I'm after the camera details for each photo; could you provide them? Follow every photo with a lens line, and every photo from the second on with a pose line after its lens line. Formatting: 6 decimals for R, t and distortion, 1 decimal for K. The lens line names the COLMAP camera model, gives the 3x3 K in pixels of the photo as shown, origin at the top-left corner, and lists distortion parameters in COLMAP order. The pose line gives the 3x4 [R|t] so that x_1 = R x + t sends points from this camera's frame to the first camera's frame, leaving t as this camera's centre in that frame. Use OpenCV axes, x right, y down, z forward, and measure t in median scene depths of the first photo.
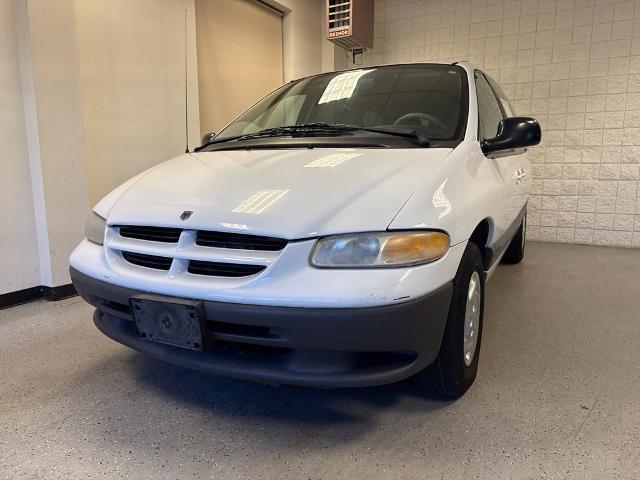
lens RADIAL K [[461.6, 0, 320.0], [0, 461.6, 240.0], [0, 0, 1]] dist [0.037624, -0.045215]
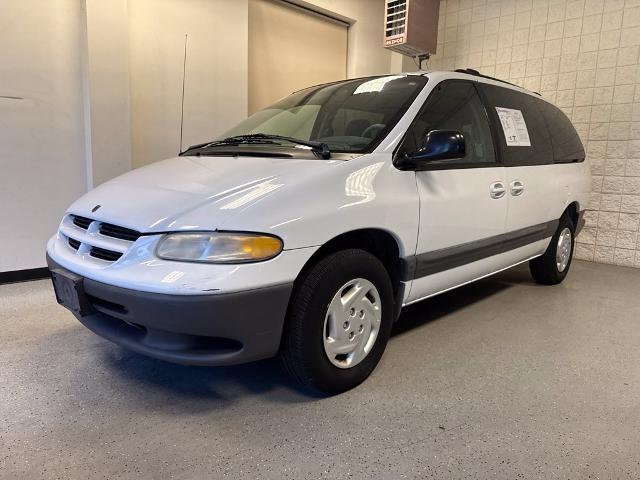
lens RADIAL K [[460.5, 0, 316.1], [0, 460.5, 237.9], [0, 0, 1]] dist [0.031509, -0.040804]
pose [[0.956669, 0.072734, -0.281948, 0.347712], [-0.075321, 0.997158, 0.001669, -0.012027], [0.281268, 0.019640, 0.959428, -0.012127]]
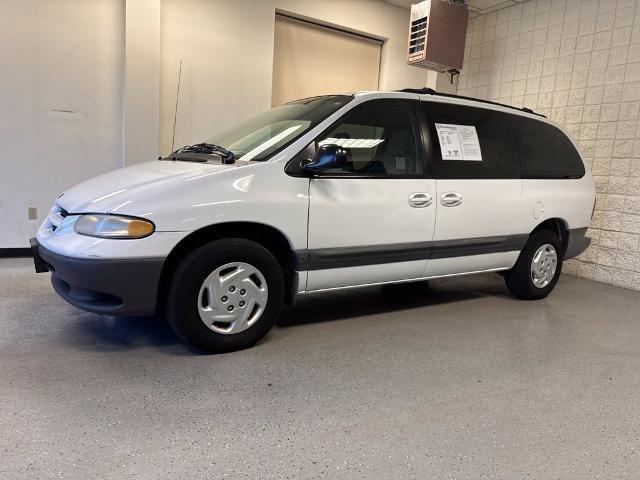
lens RADIAL K [[461.6, 0, 320.0], [0, 461.6, 240.0], [0, 0, 1]] dist [0.037624, -0.045215]
pose [[0.866174, 0.129306, -0.482724, 0.750428], [-0.142436, 0.989758, 0.009545, -0.025271], [0.479014, 0.060490, 0.875721, -0.008651]]
